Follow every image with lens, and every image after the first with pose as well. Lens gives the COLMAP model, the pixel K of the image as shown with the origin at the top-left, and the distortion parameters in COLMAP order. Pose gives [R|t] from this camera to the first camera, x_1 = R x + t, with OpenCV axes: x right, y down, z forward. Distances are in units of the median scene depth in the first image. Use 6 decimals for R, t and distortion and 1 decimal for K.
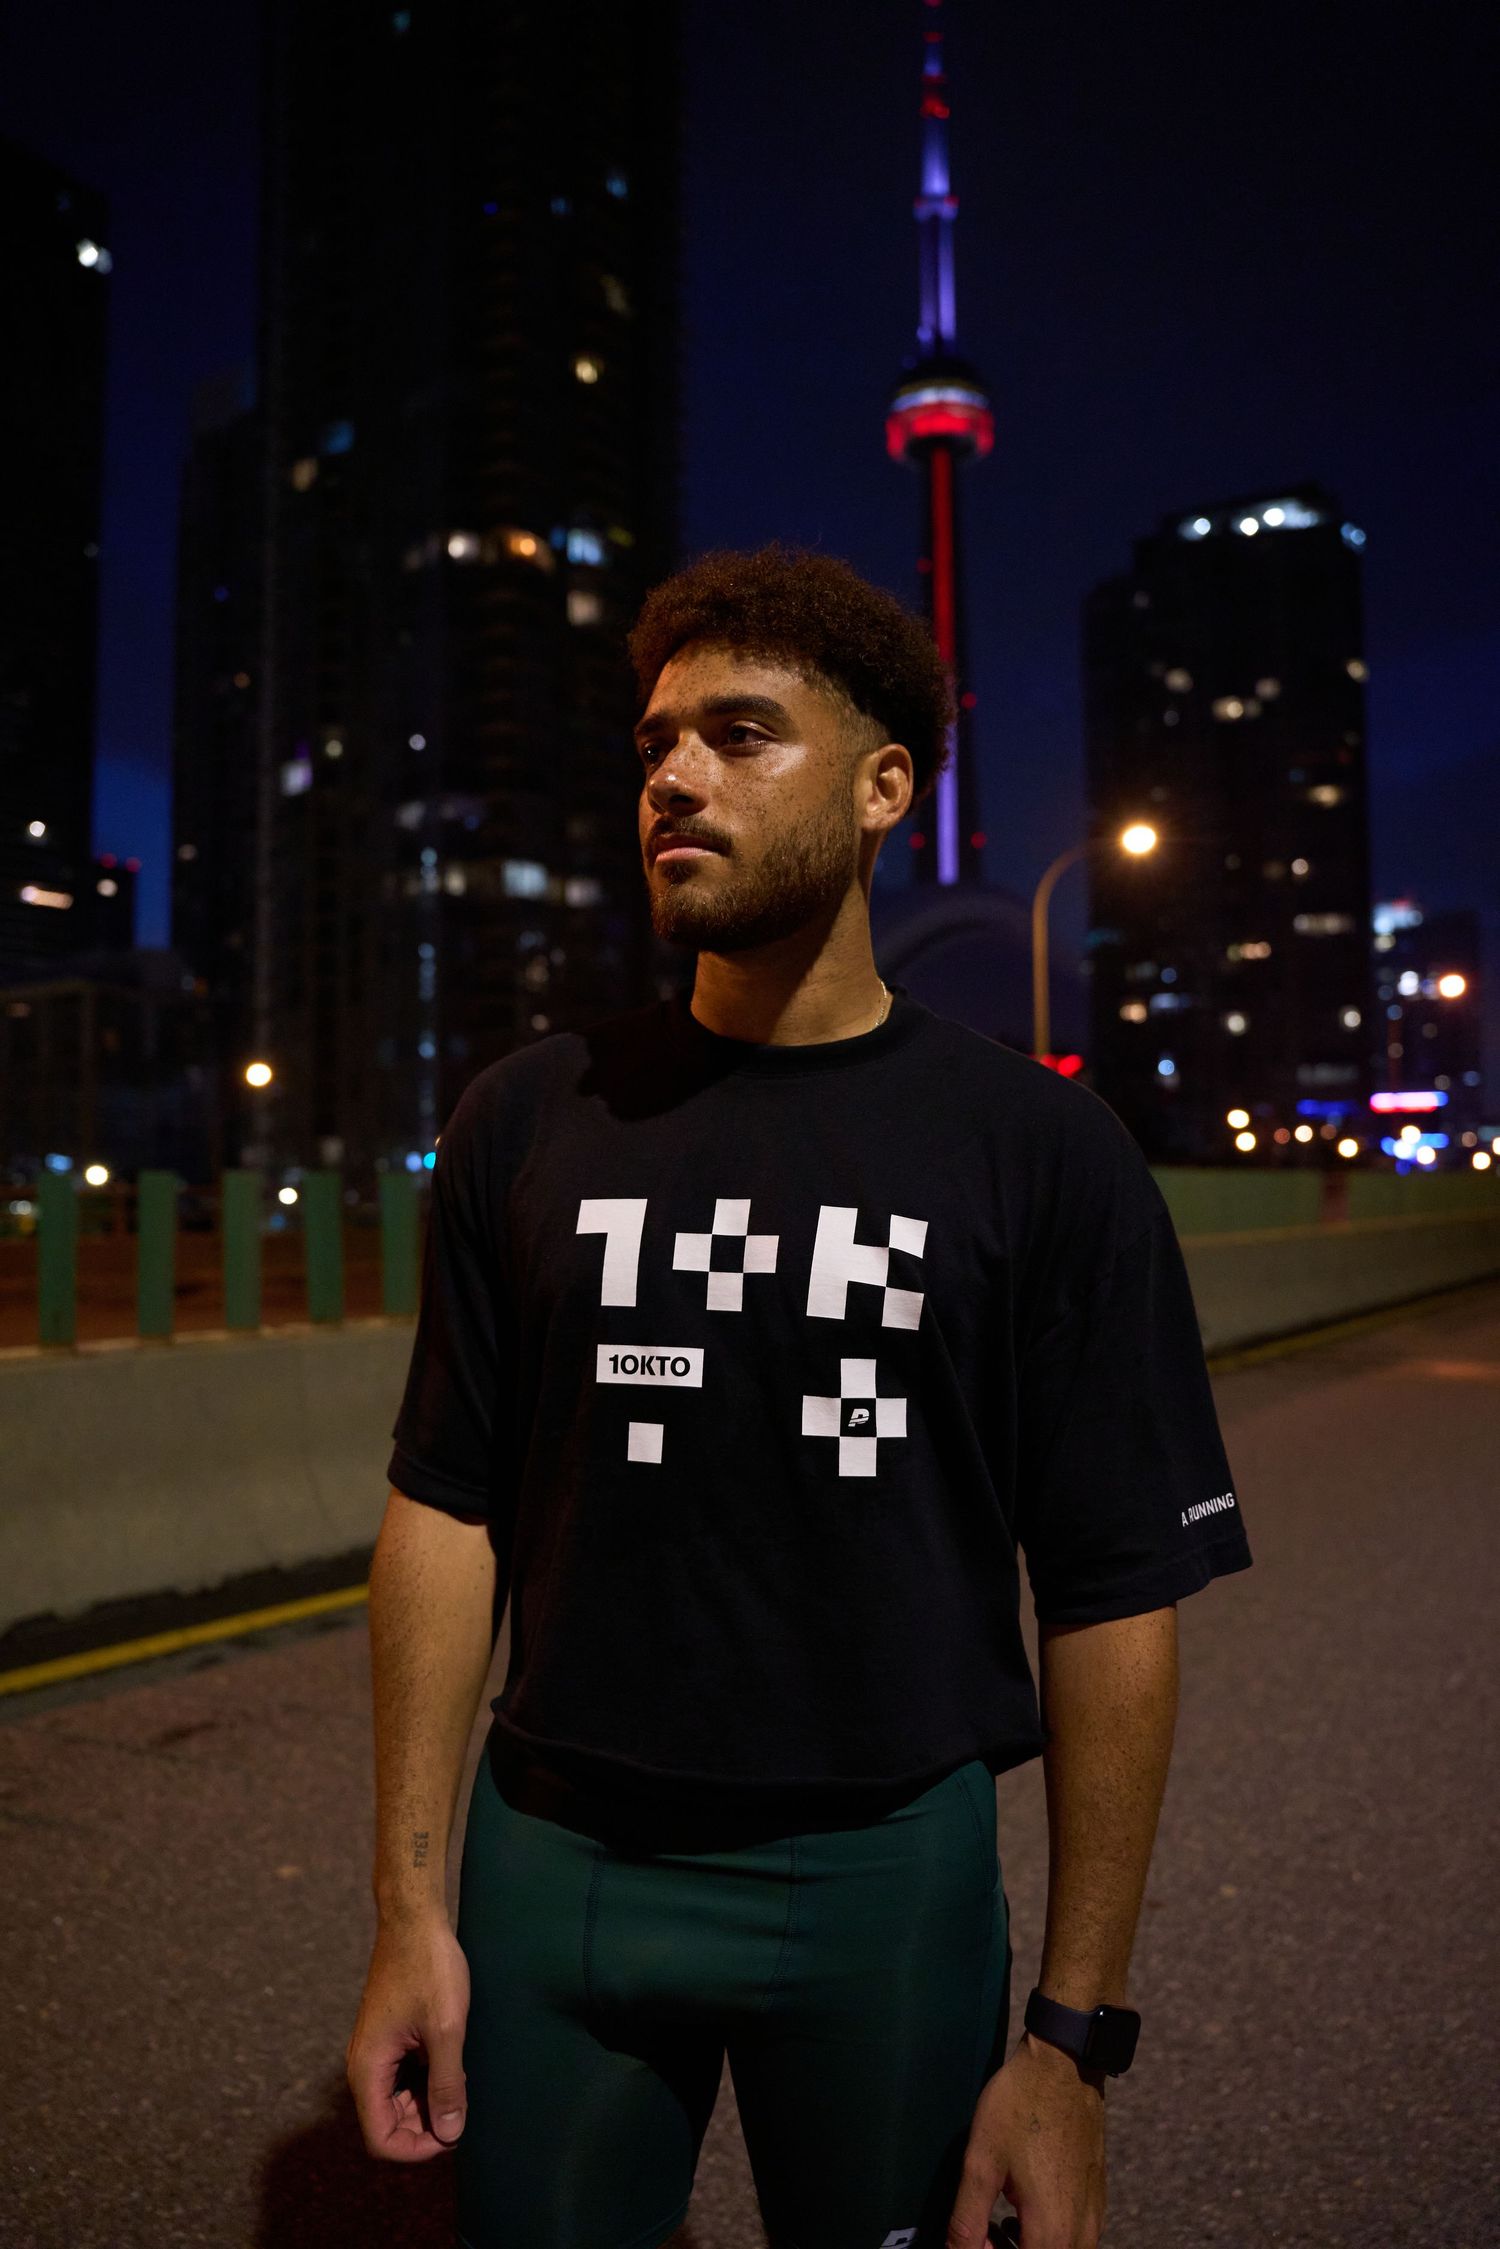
lens RADIAL K [[1566.9, 0, 739.9], [0, 1566.9, 1152.6], [0, 0, 1]] dist [-0.128009, 0.079923]
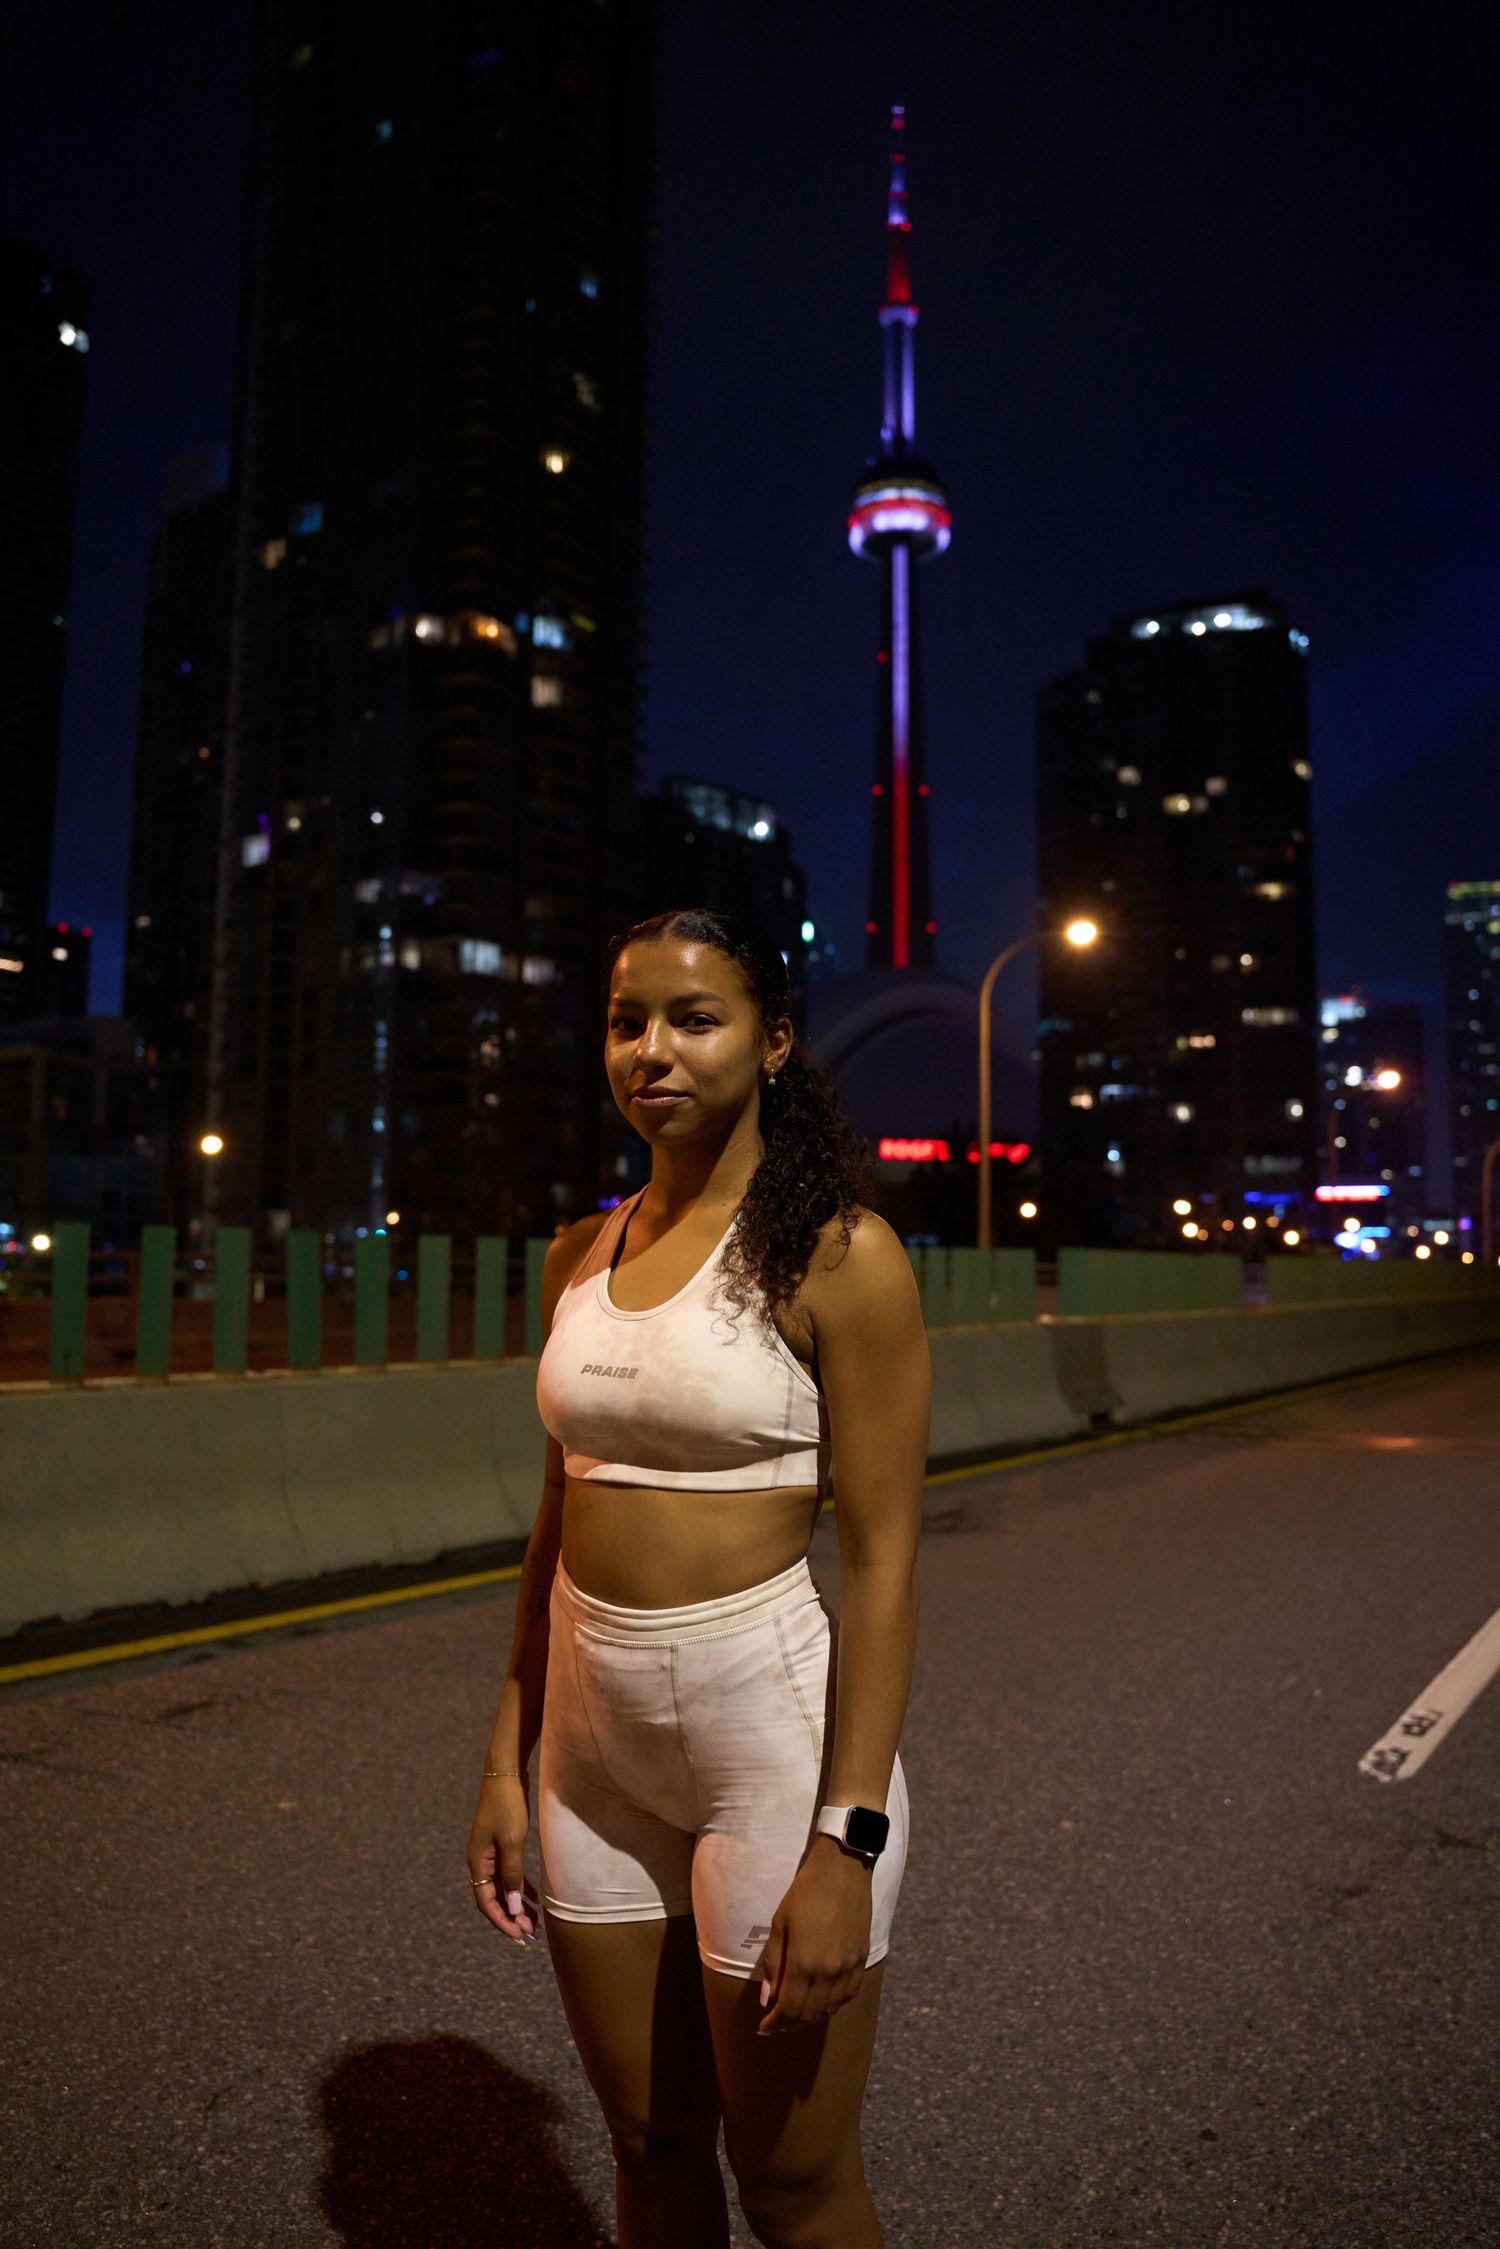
lens RADIAL K [[1566.9, 0, 739.9], [0, 1566.9, 1152.6], [0, 0, 1]] dist [-0.128009, 0.079923]
pose [[0.999320, 0.019283, 0.031426, 0.008514], [-0.017634, 0.998494, -0.051947, 0.012586], [-0.032381, 0.051357, 0.998155, -0.176245]]
